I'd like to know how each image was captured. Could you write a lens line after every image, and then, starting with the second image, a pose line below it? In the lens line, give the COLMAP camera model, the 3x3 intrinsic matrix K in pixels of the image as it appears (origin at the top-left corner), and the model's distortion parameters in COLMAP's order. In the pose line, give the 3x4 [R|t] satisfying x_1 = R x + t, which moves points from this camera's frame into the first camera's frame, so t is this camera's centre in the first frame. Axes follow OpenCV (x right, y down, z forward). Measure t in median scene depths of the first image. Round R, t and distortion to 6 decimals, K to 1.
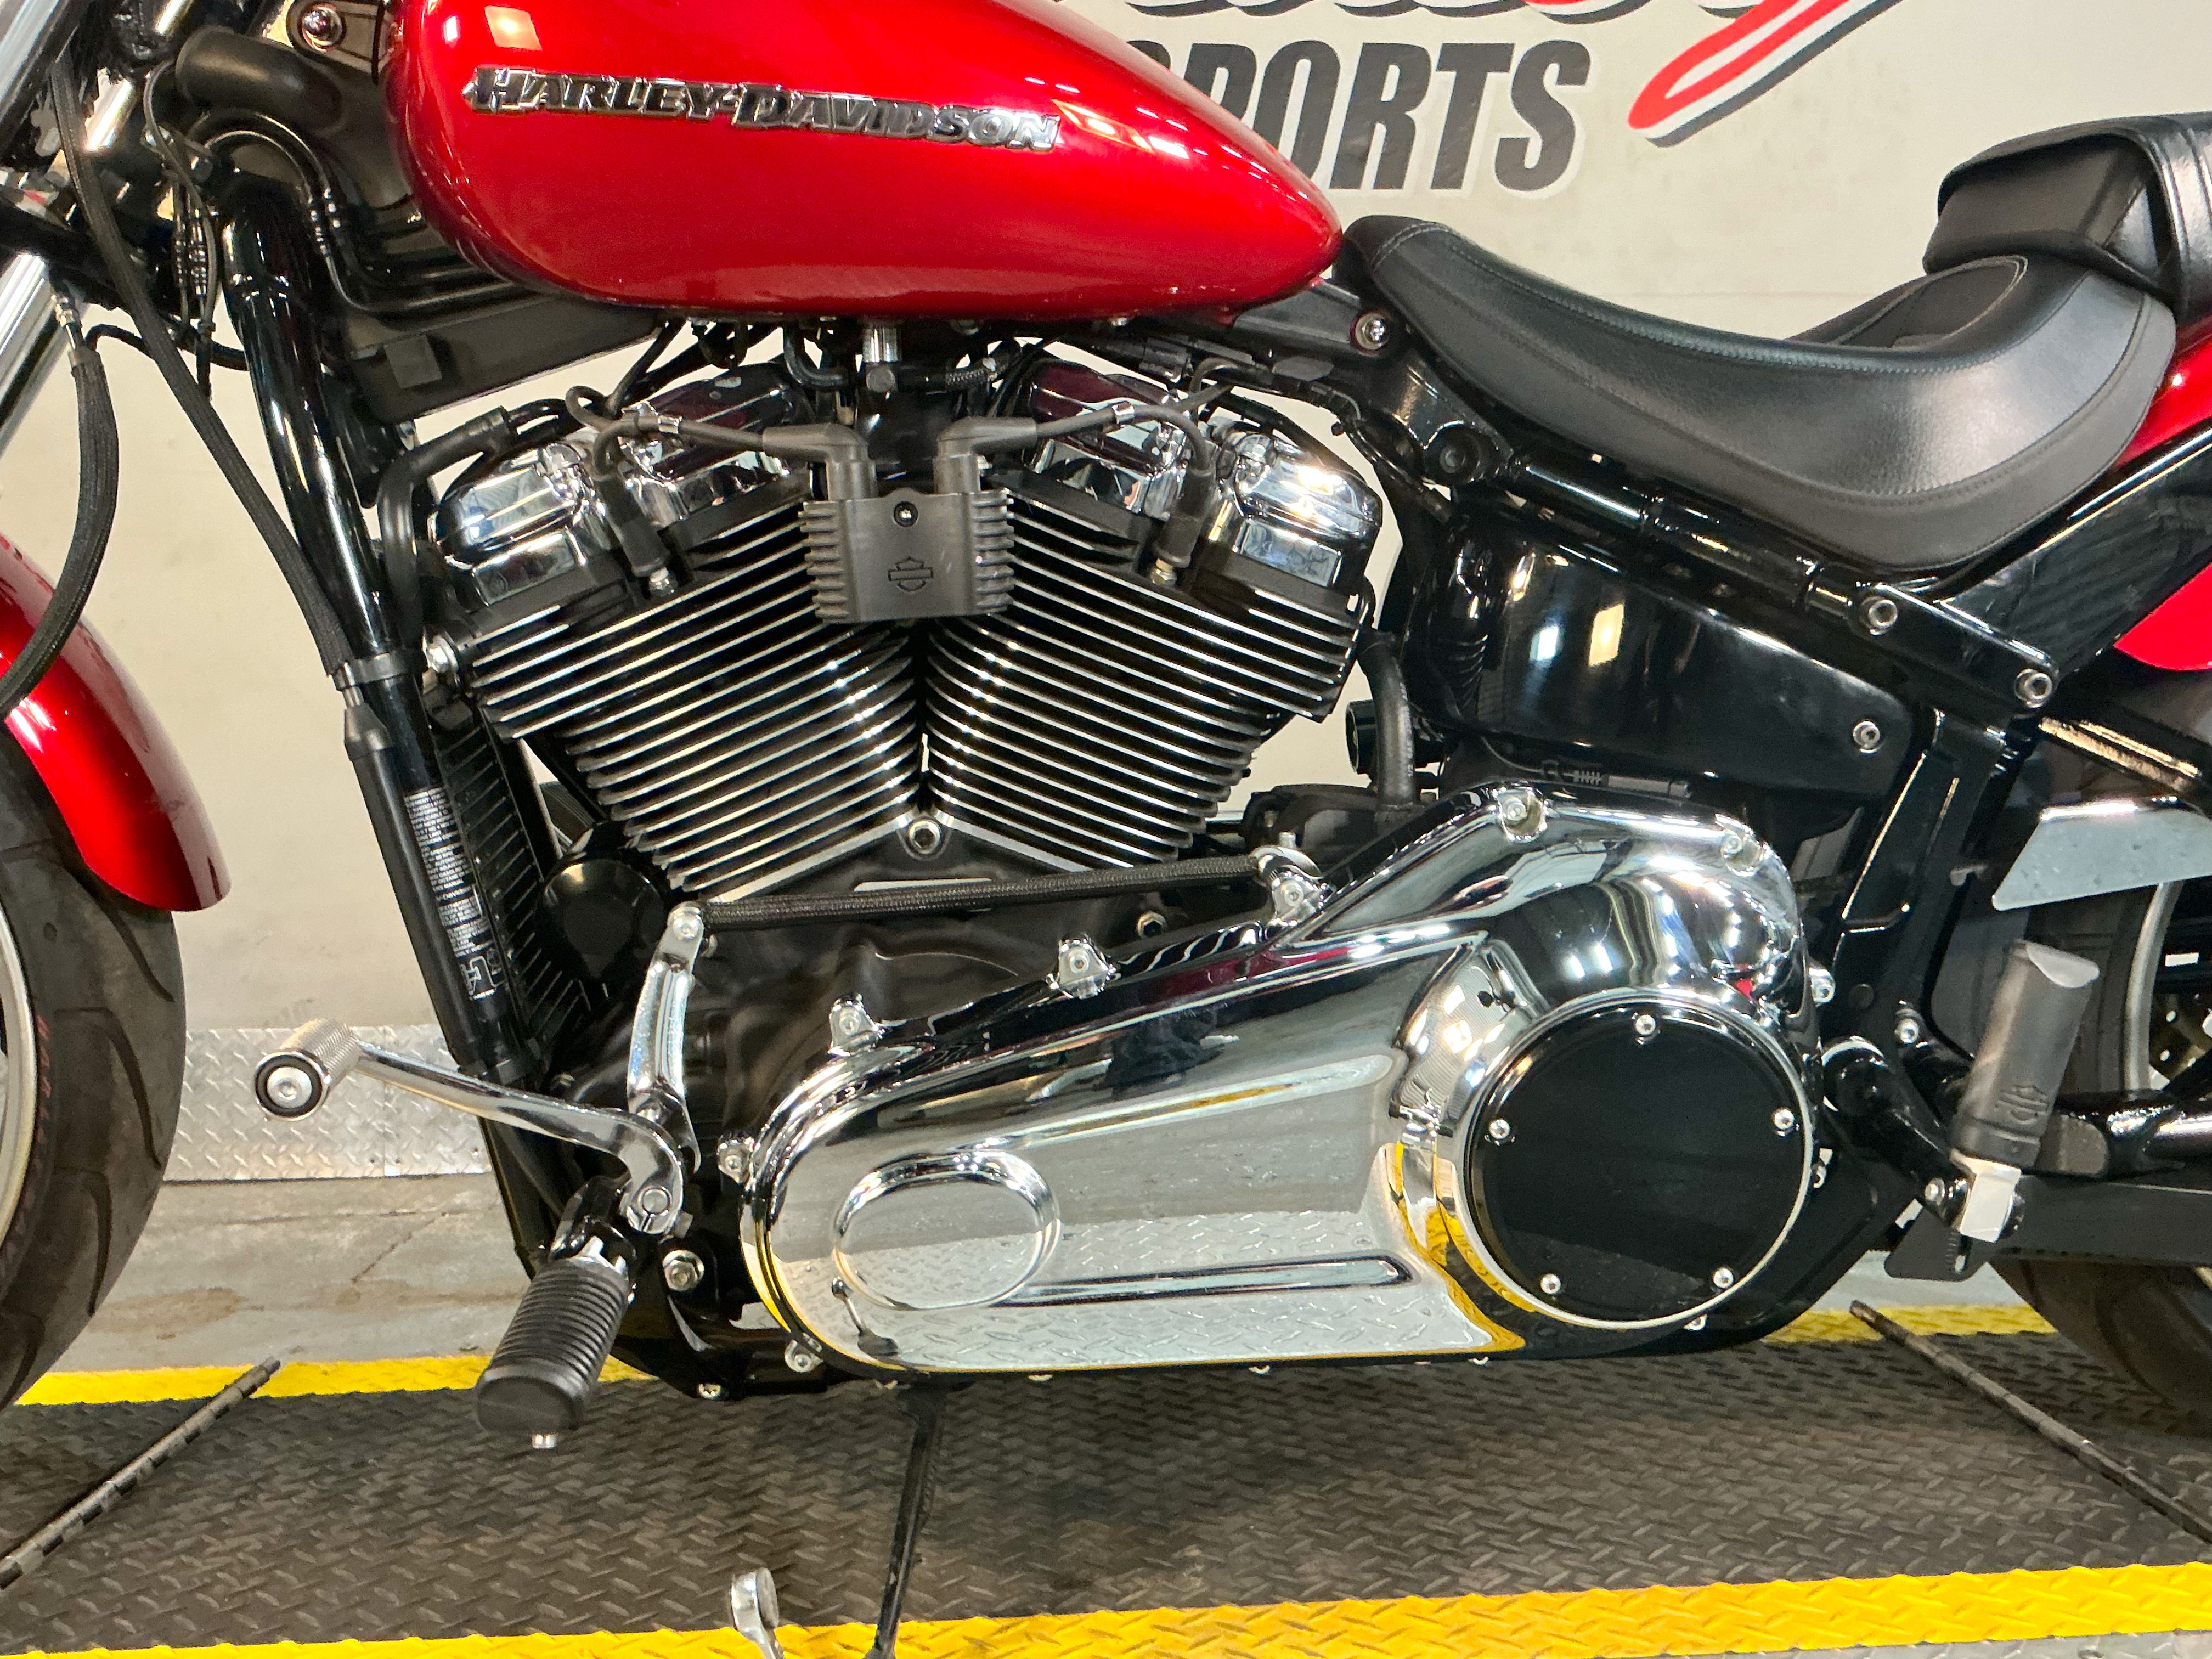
lens RADIAL K [[2017.8, 0, 1127.4], [0, 2017.8, 843.0], [0, 0, 1]] dist [0.065703, 0.000000]
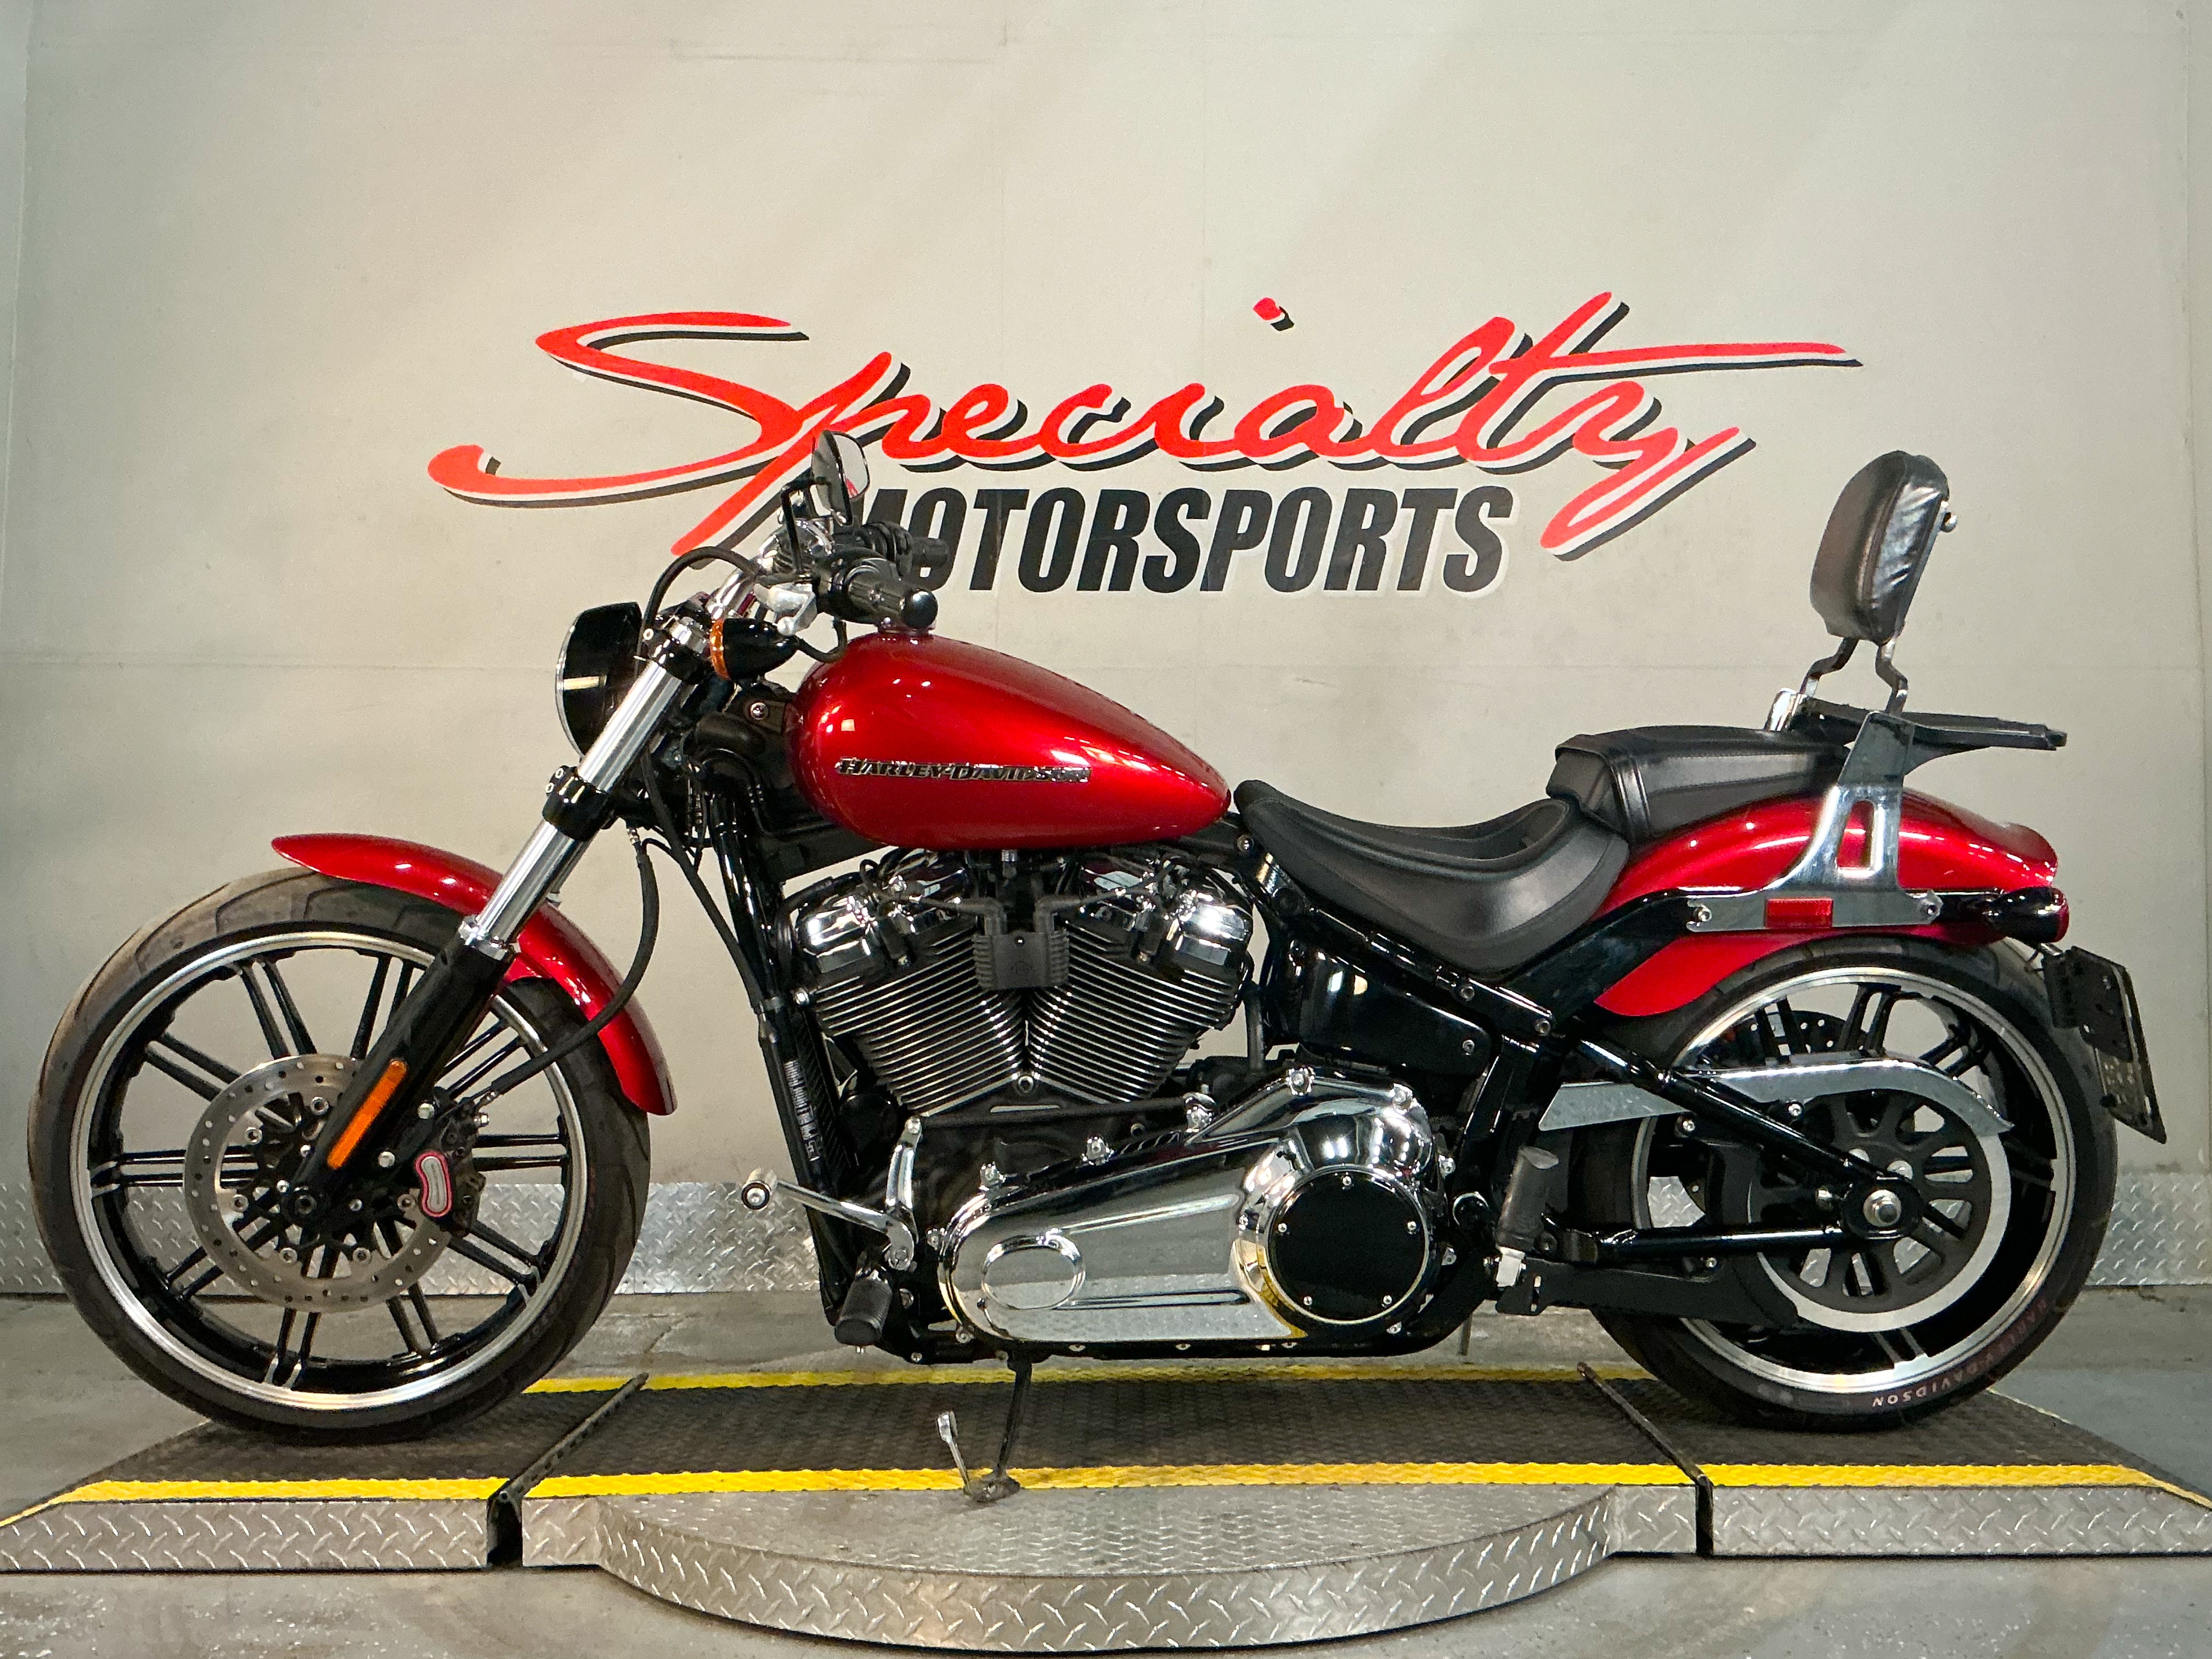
lens RADIAL K [[2086.9, 0, 1116.8], [0, 2086.9, 844.0], [0, 0, 1]] dist [0.047008, 0.000000]
pose [[0.998252, 0.008652, -0.058471, 0.115172], [-0.013487, 0.996474, -0.082812, -0.073547], [0.057549, 0.083456, 0.994848, -1.139319]]
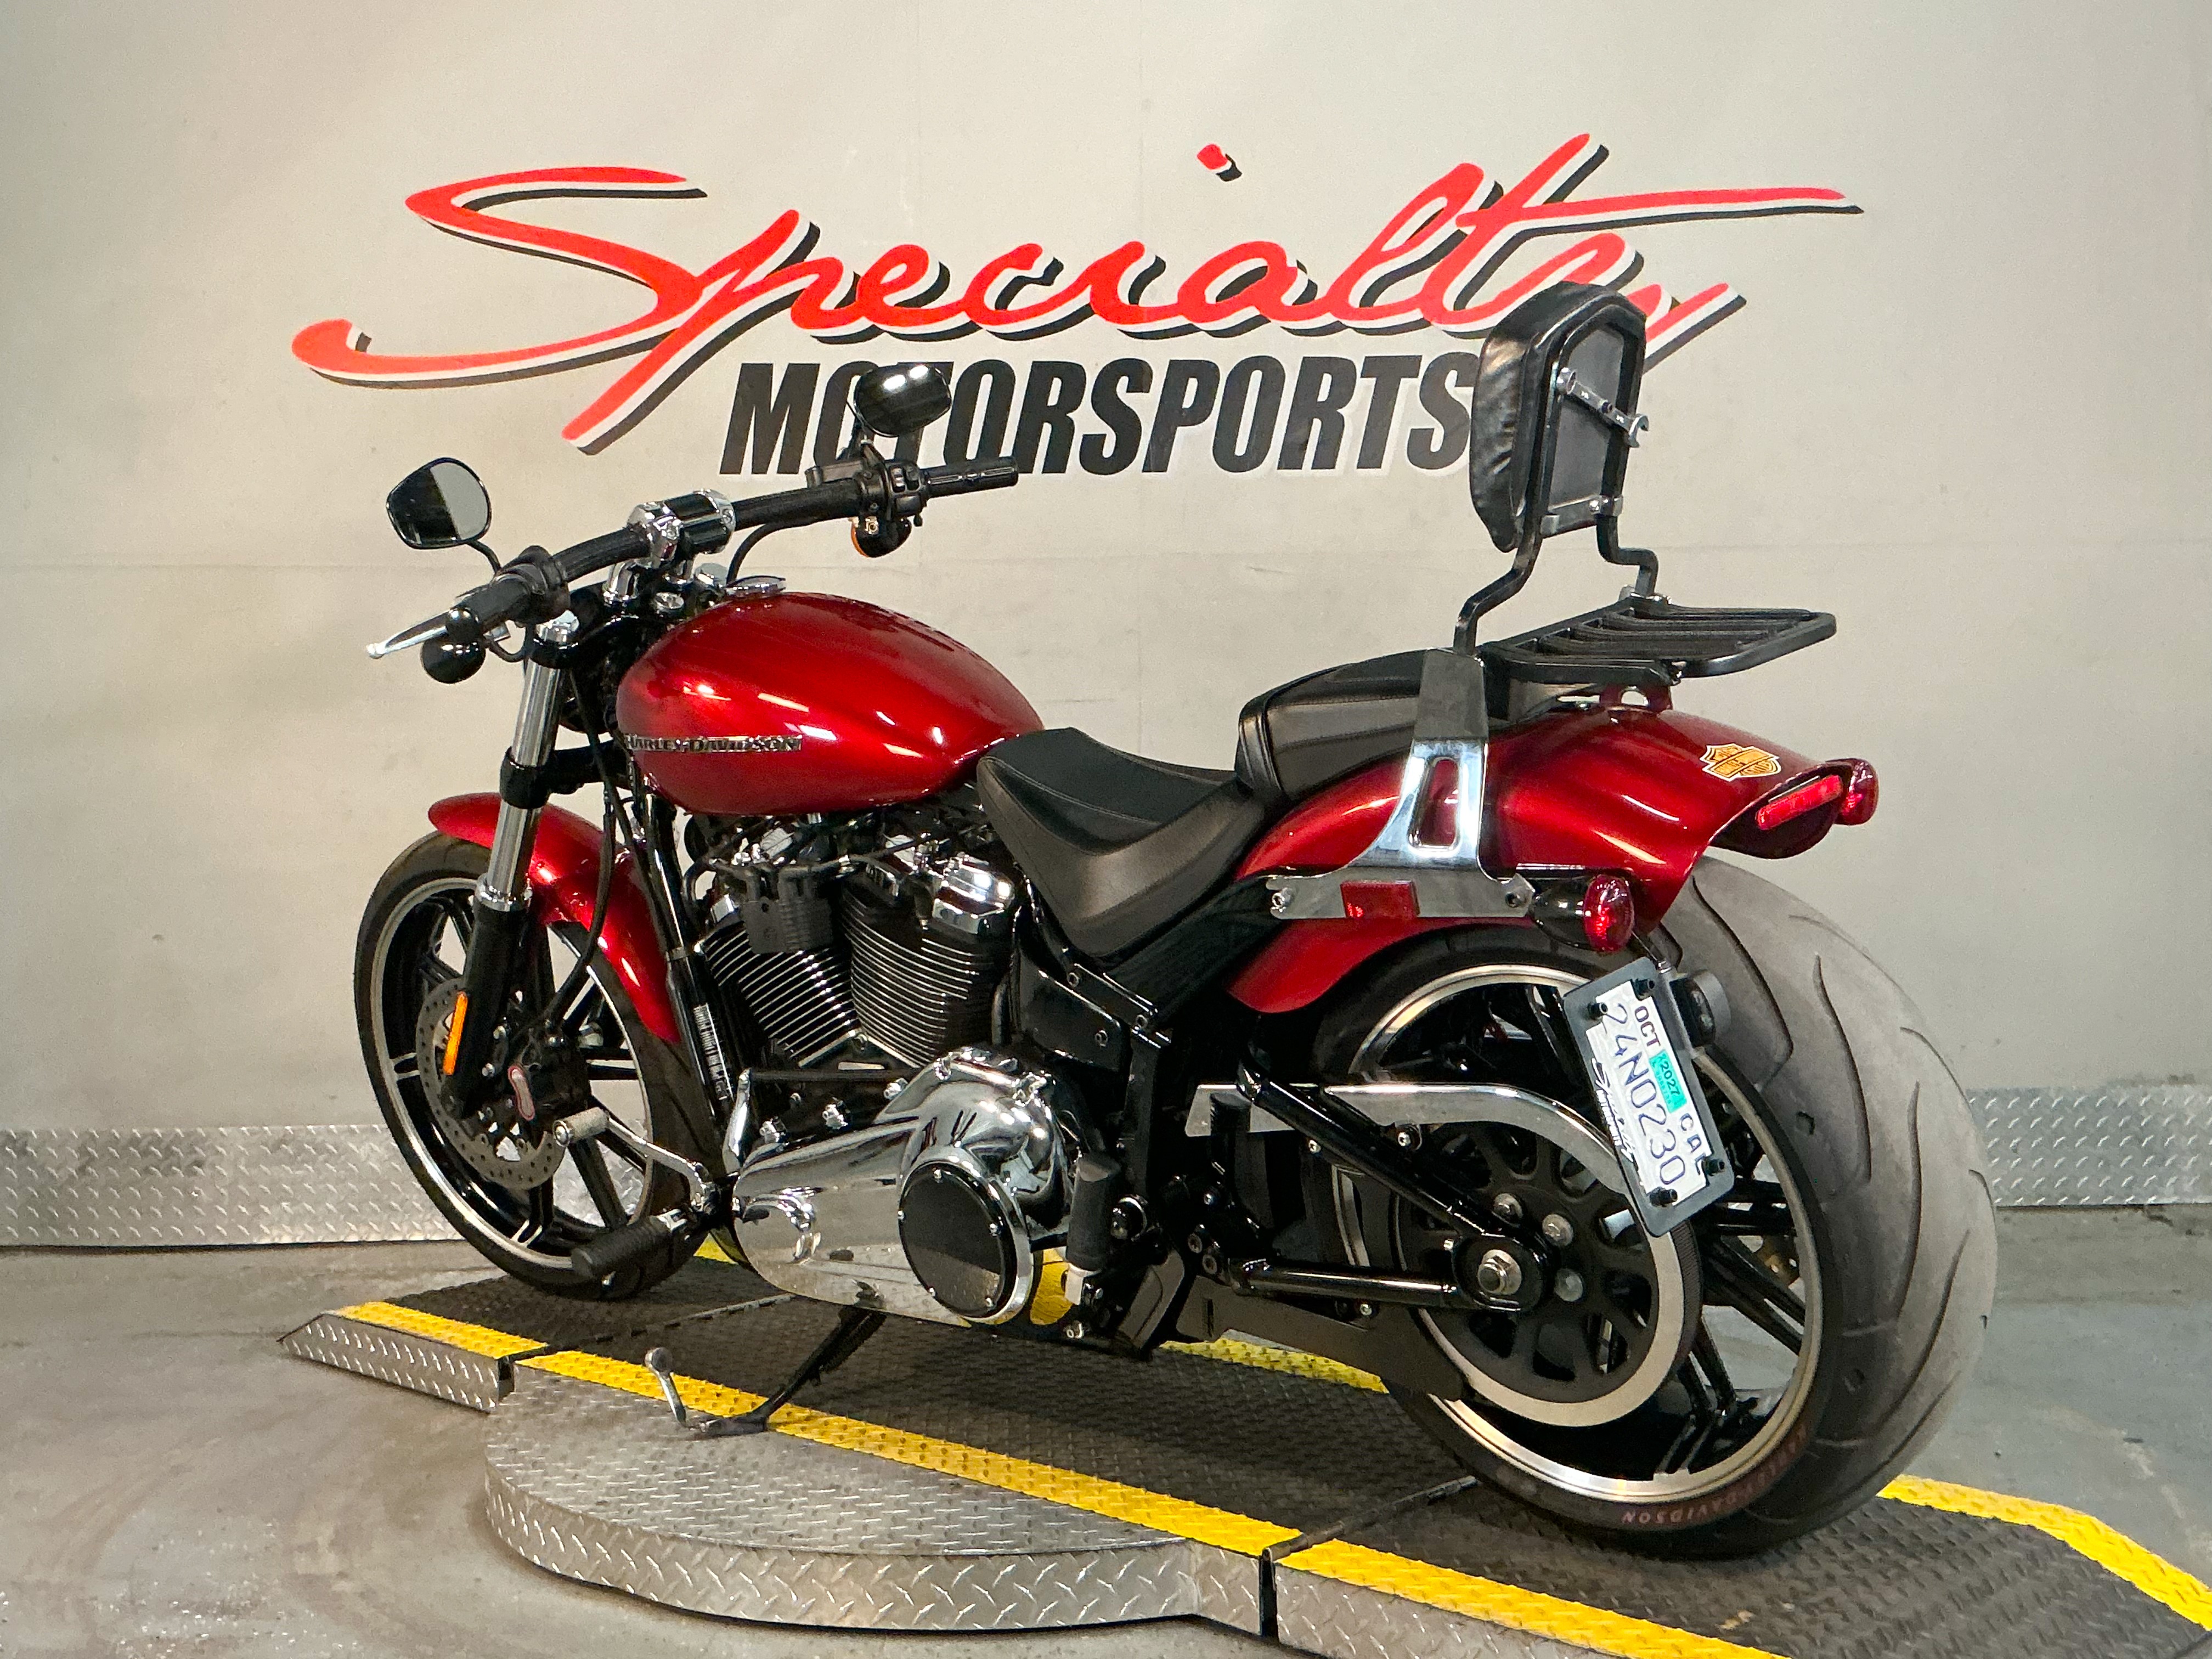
lens RADIAL K [[2364.2, 0, 1109.6], [0, 2364.2, 834.1], [0, 0, 1]] dist [0.061797, 0.000000]
pose [[0.998729, -0.002396, -0.050355, 0.185301], [0.001391, 0.999799, -0.019983, -0.168651], [0.050393, 0.019888, 0.998531, -1.327599]]
